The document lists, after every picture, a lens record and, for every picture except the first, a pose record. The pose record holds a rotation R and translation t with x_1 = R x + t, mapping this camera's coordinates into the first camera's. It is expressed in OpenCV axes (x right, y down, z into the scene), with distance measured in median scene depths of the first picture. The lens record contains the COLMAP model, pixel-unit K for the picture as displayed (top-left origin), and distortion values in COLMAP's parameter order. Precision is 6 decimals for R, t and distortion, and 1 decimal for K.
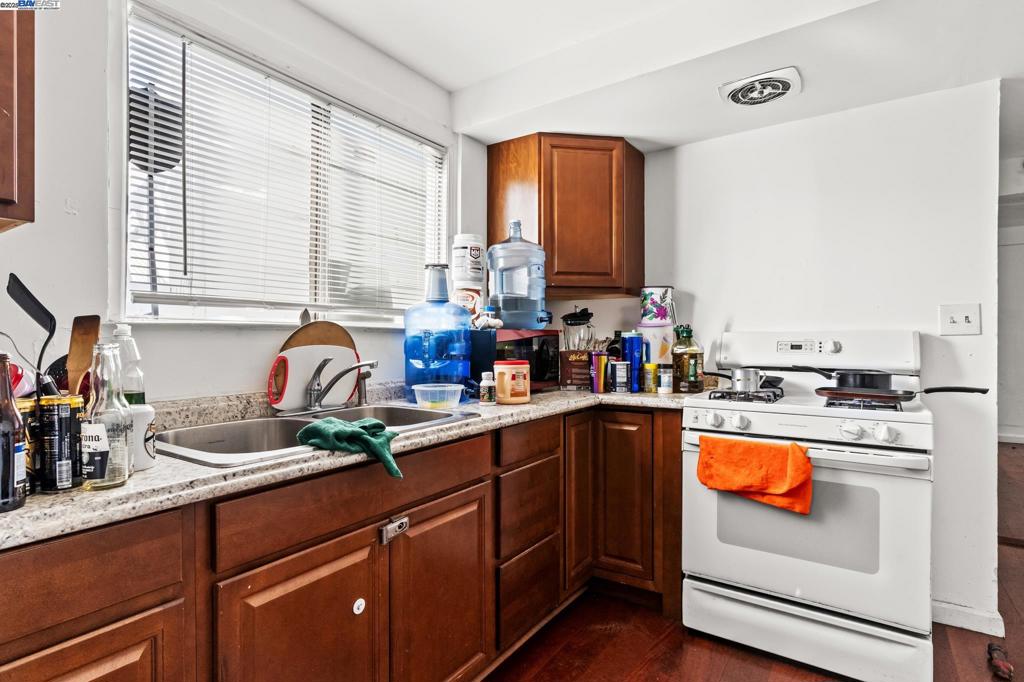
lens RADIAL K [[524.8, 0, 508.8], [0, 524.8, 340.3], [0, 0, 1]] dist [-0.005268, 0.001441]
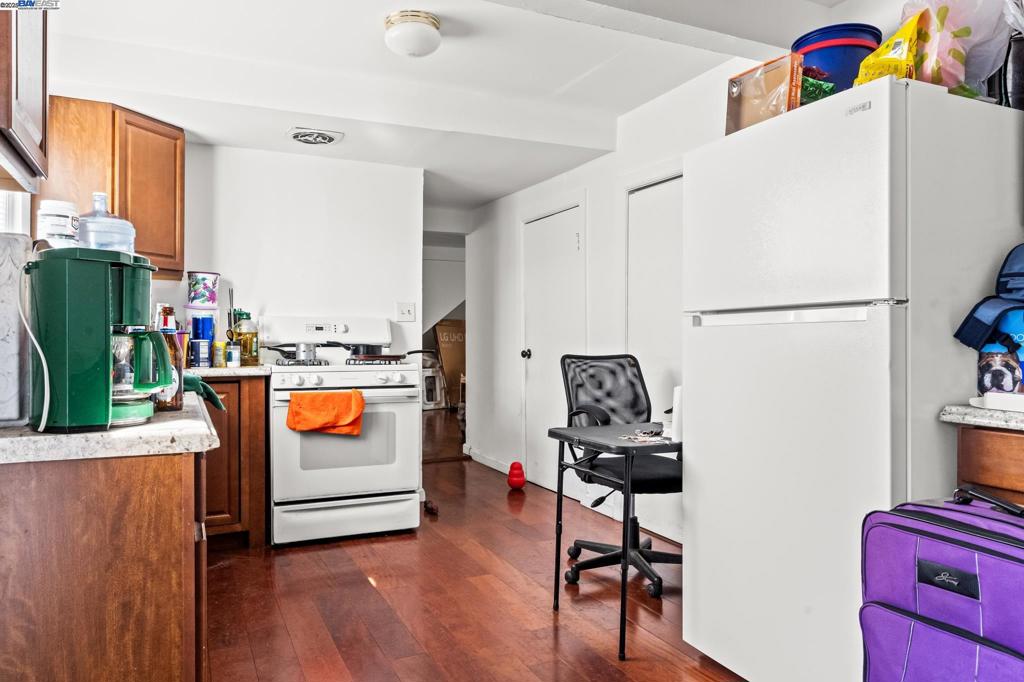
lens RADIAL K [[694.1, 0, 510.7], [0, 694.1, 340.1], [0, 0, 1]] dist [0.003508, -0.000260]
pose [[0.486383, 0.000240, 0.873746, -0.847222], [-0.002933, 0.999995, 0.001359, 0.042683], [-0.873741, -0.003224, 0.486381, -0.319225]]
